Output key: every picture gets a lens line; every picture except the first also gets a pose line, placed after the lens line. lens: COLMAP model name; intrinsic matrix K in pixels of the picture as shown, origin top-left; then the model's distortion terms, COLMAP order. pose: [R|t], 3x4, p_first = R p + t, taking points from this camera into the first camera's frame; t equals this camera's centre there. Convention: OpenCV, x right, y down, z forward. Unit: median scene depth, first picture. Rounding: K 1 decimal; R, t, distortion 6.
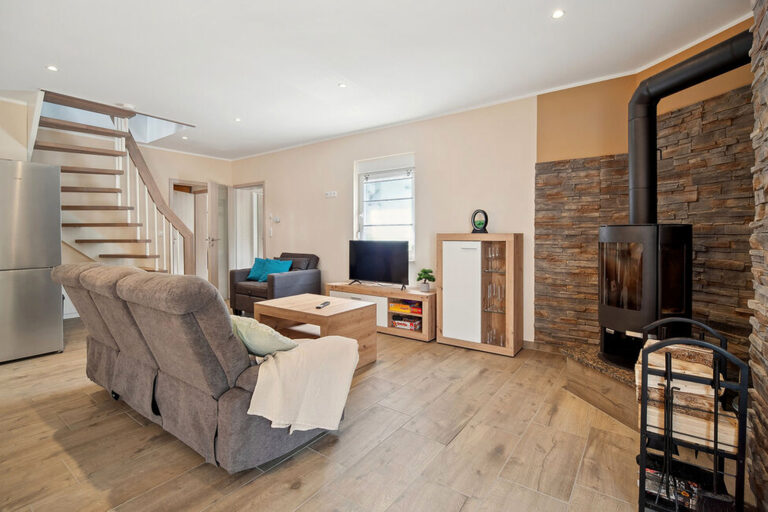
lens RADIAL K [[359.0, 0, 387.3], [0, 359.0, 233.5], [0, 0, 1]] dist [-0.014734, 0.000052]
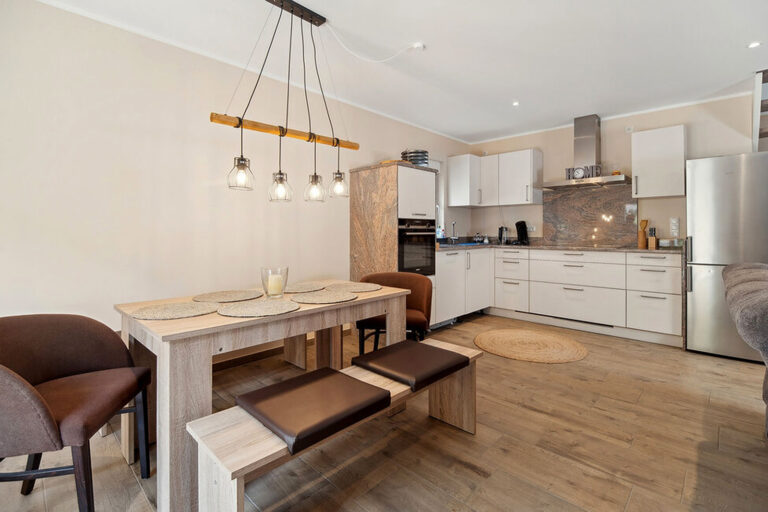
lens RADIAL K [[359.0, 0, 387.3], [0, 359.0, 233.5], [0, 0, 1]] dist [-0.014734, 0.000052]
pose [[-0.140224, 0.005337, -0.990105, 0.065657], [0.005103, 0.999976, 0.004667, 0.002633], [0.990107, -0.004398, -0.140247, 0.197553]]
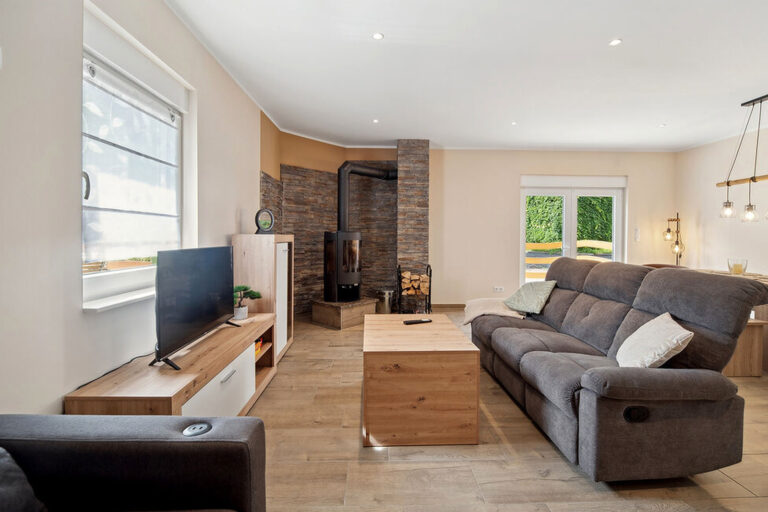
lens RADIAL K [[355.4, 0, 385.9], [0, 355.4, 235.8], [0, 0, 1]] dist [-0.003211, -0.000381]
pose [[-0.609040, -0.003228, 0.793133, -0.761581], [-0.008937, 0.999956, -0.002793, 0.003088], [-0.793089, -0.008789, -0.609042, 1.509213]]
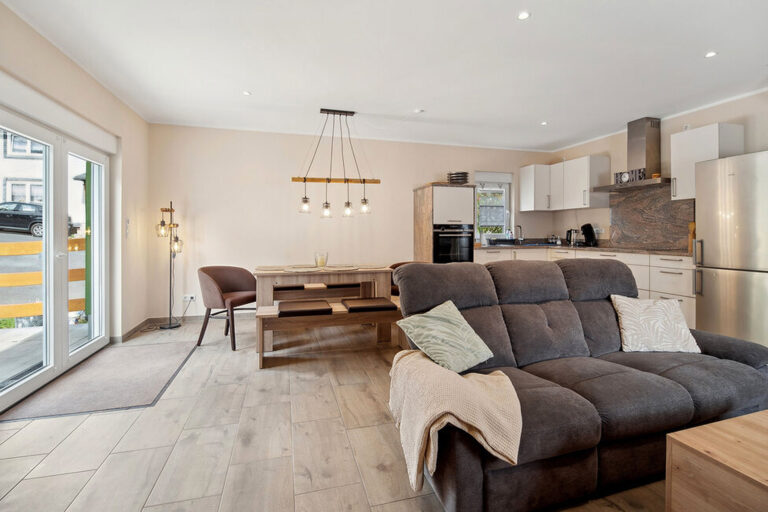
lens RADIAL K [[355.4, 0, 385.9], [0, 355.4, 235.8], [0, 0, 1]] dist [-0.003211, -0.000381]
pose [[-0.614616, 0.006405, -0.788801, 0.291811], [0.003369, 0.999979, 0.005494, 0.001729], [0.788820, 0.000719, -0.614624, 0.844178]]
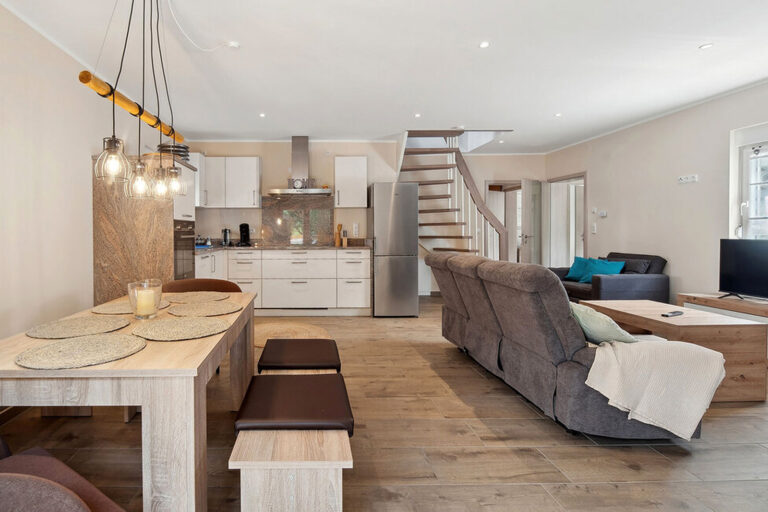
lens RADIAL K [[378.9, 0, 316.4], [0, 378.9, 238.1], [0, 0, 1]] dist [-0.006184, -0.002245]
pose [[0.591568, 0.010814, -0.806183, 0.040866], [0.007015, 0.999803, 0.018559, -0.004332], [0.806225, -0.016634, 0.591375, -0.217710]]
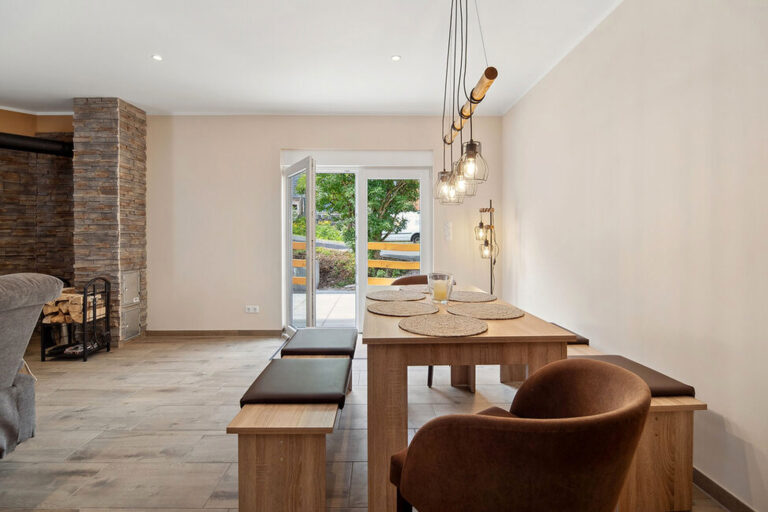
lens RADIAL K [[359.0, 0, 387.3], [0, 359.0, 233.5], [0, 0, 1]] dist [-0.014734, 0.000052]
pose [[-0.602631, 0.008914, 0.797970, -1.009333], [-0.001097, 0.999927, -0.011998, 0.002915], [-0.798019, -0.008106, -0.602577, 0.369542]]
